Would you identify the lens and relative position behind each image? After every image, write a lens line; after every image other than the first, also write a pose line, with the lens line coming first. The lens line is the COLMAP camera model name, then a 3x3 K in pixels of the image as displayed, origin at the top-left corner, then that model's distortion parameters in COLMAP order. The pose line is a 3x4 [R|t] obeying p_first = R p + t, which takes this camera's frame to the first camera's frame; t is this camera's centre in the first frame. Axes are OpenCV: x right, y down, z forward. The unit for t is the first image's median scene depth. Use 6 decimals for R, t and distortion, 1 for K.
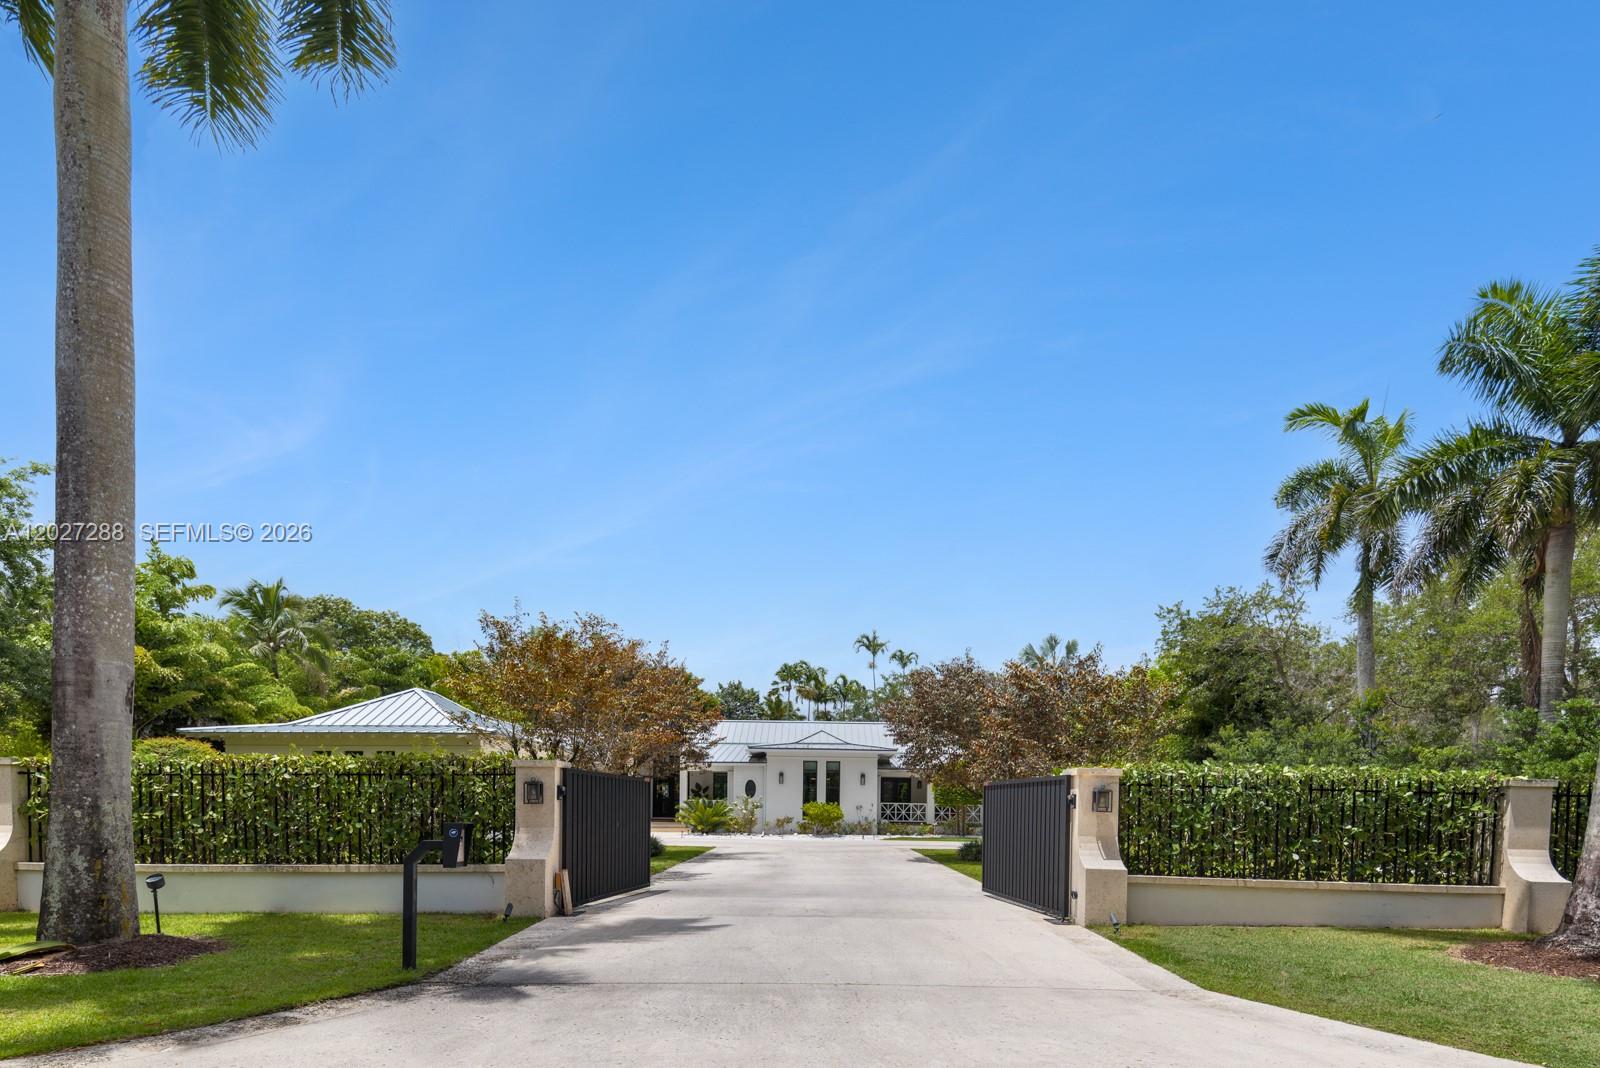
lens RADIAL K [[749.2, 0, 788.0], [0, 749.2, 575.6], [0, 0, 1]] dist [0.018689, -0.006122]
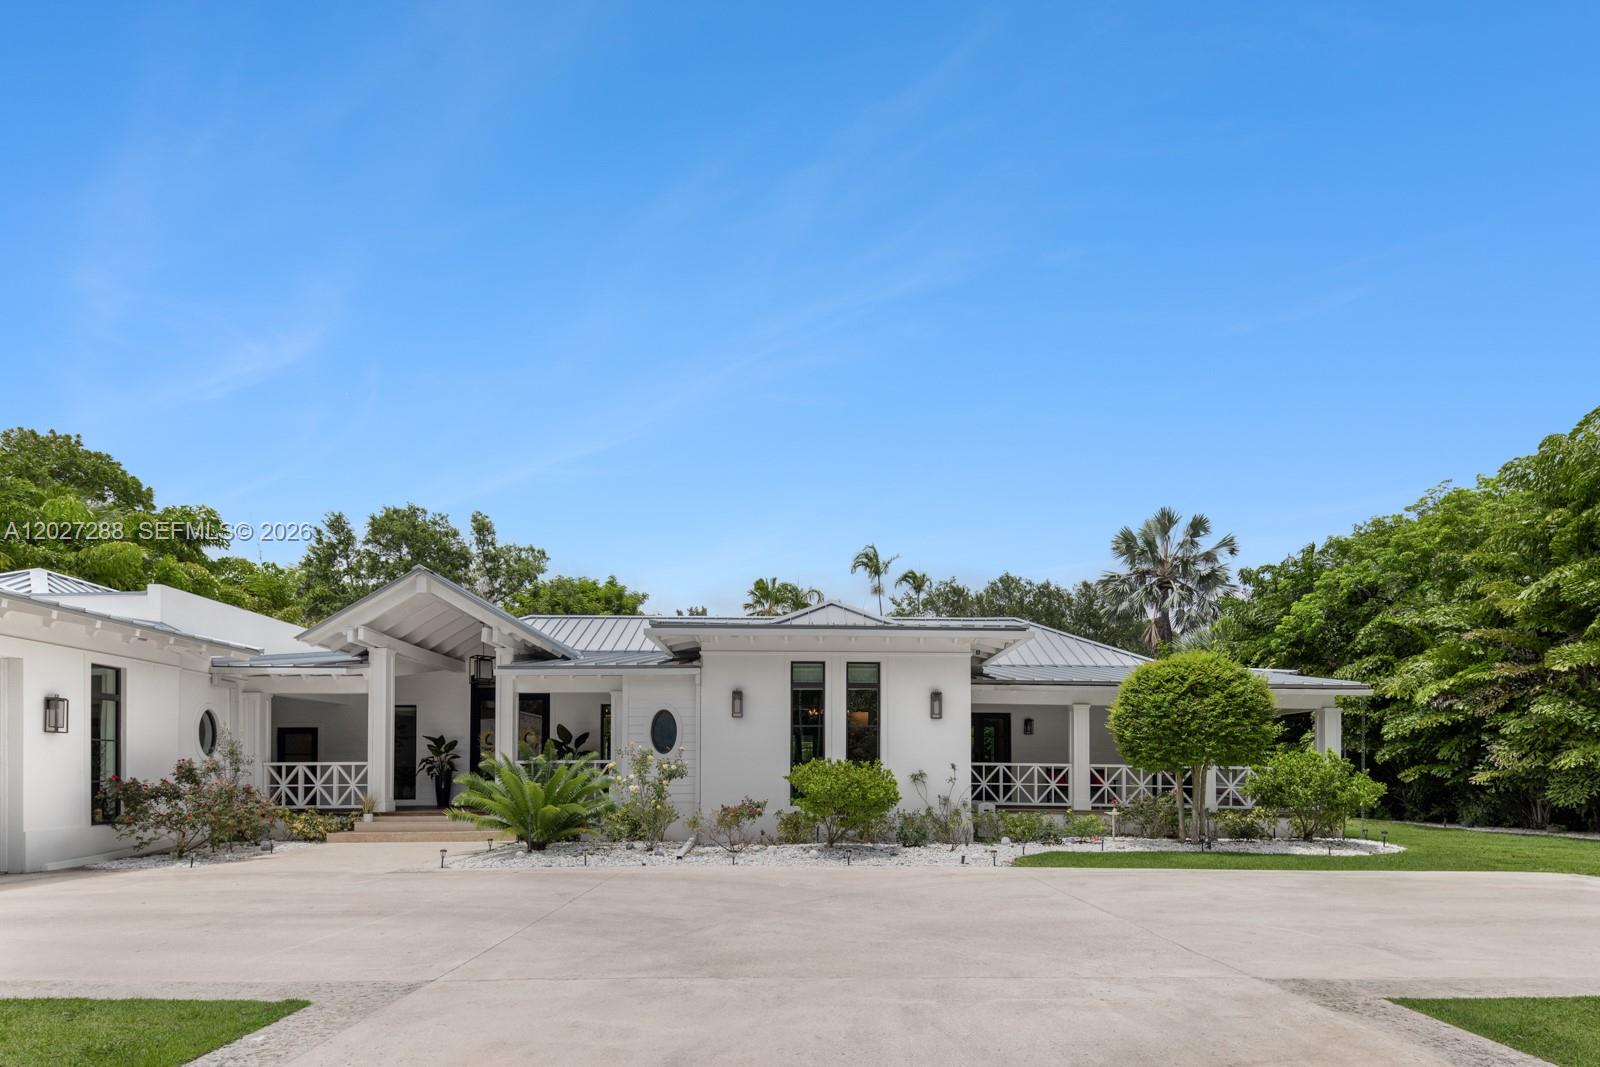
lens RADIAL K [[749.2, 0, 798.0], [0, 749.2, 537.3], [0, 0, 1]] dist [0.018689, -0.006122]
pose [[0.999273, -0.000436, 0.038112, 0.007849], [0.000787, 0.999957, -0.009198, 0.174807], [-0.038106, 0.009222, 0.999231, 0.564130]]
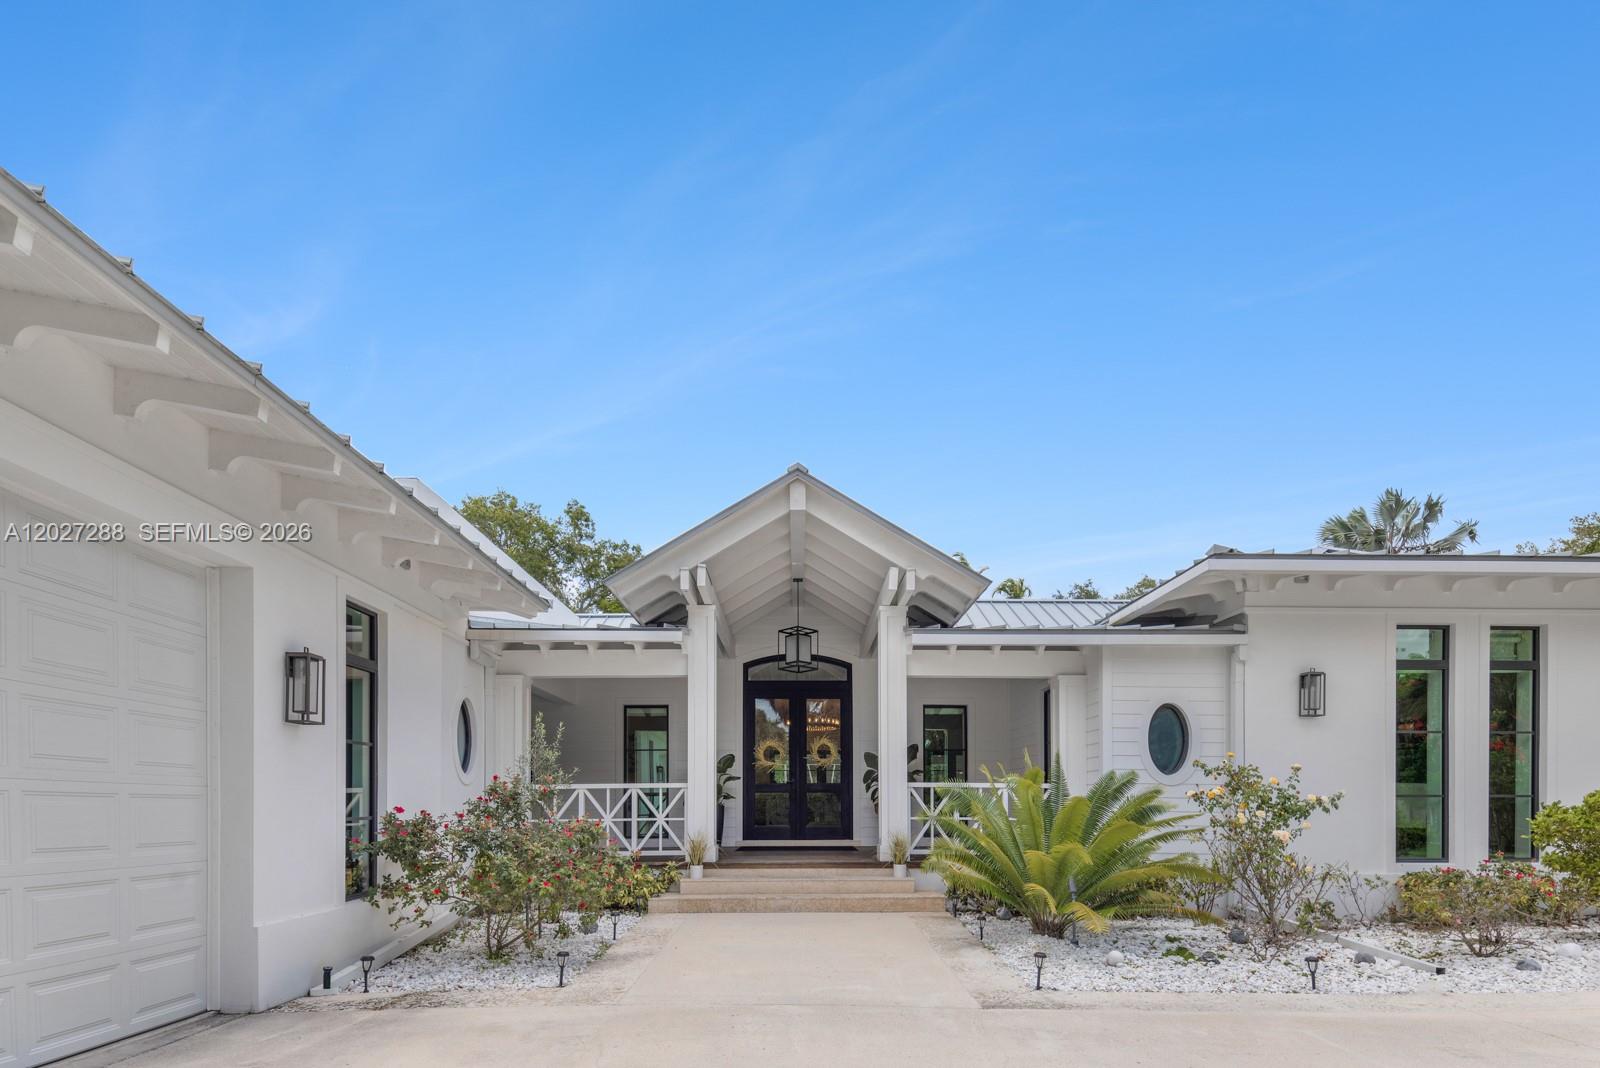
lens RADIAL K [[749.2, 0, 802.3], [0, 749.2, 562.3], [0, 0, 1]] dist [0.018689, -0.006122]
pose [[0.999326, -0.000905, 0.036696, -0.179169], [0.001130, 0.999981, -0.006119, 0.217671], [-0.036689, 0.006156, 0.999308, 0.720931]]
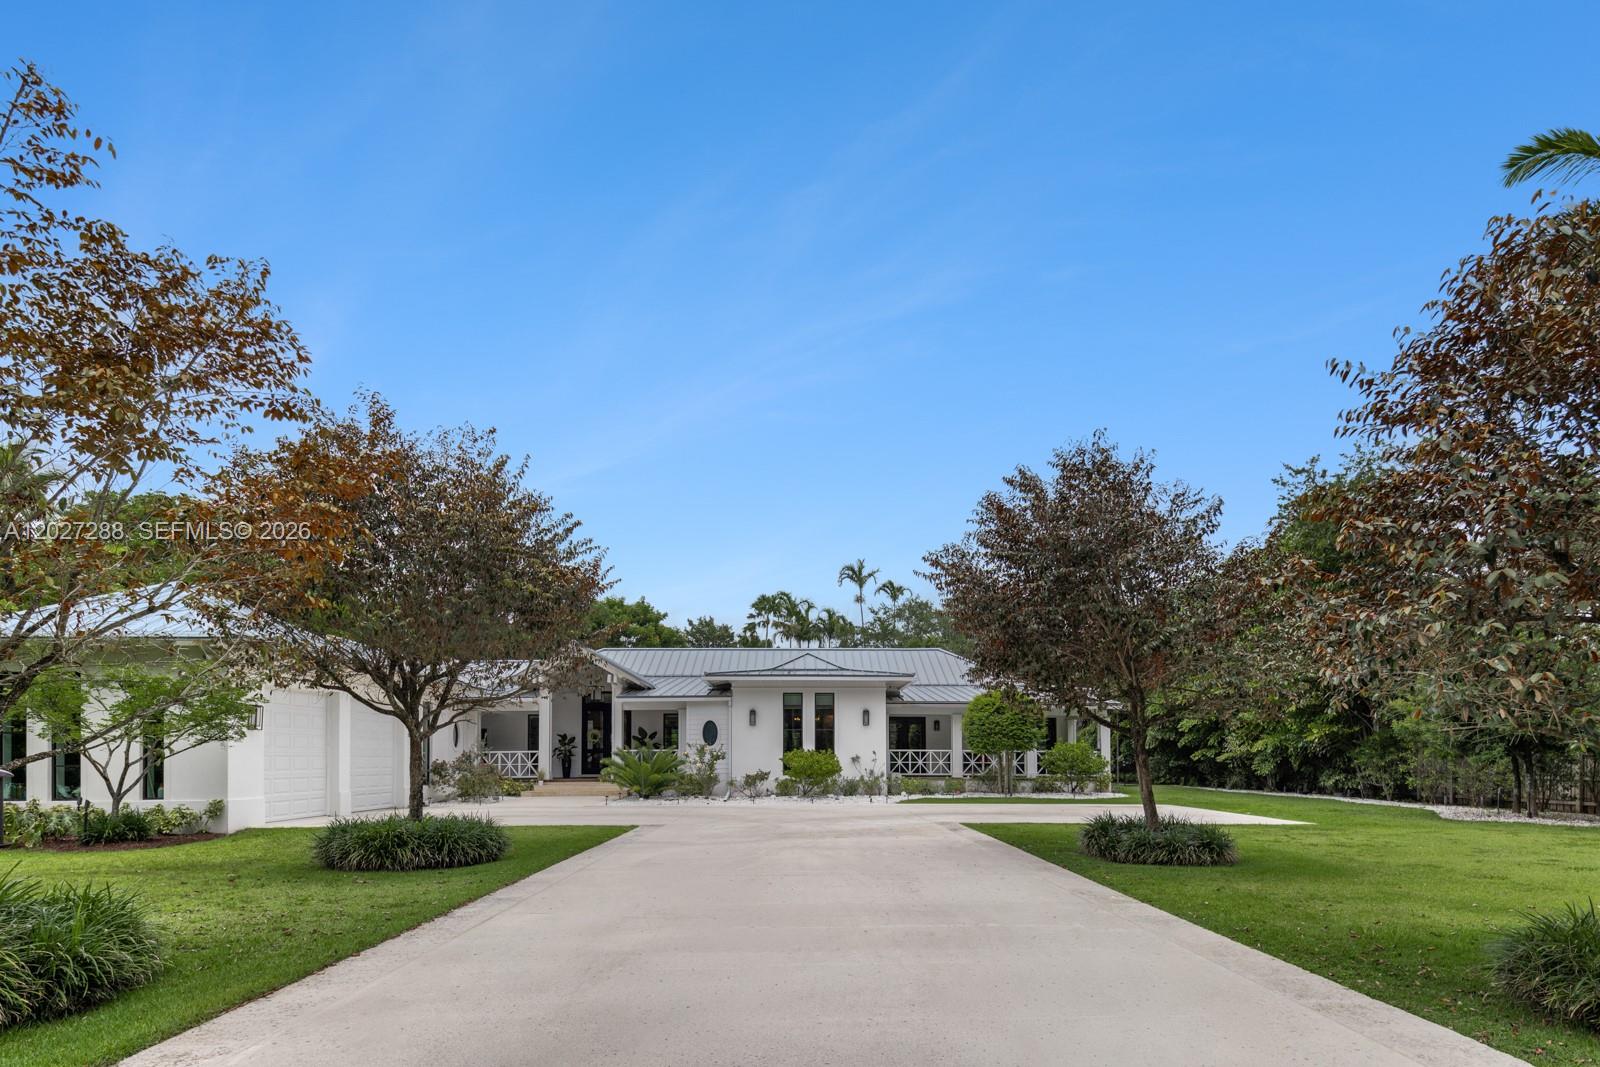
lens RADIAL K [[749.2, 0, 793.8], [0, 749.2, 526.2], [0, 0, 1]] dist [0.018689, -0.006122]
pose [[0.999353, -0.005844, 0.035501, 0.005532], [0.005861, 0.999983, -0.000382, 0.083946], [-0.035499, 0.000590, 0.999370, 0.270605]]
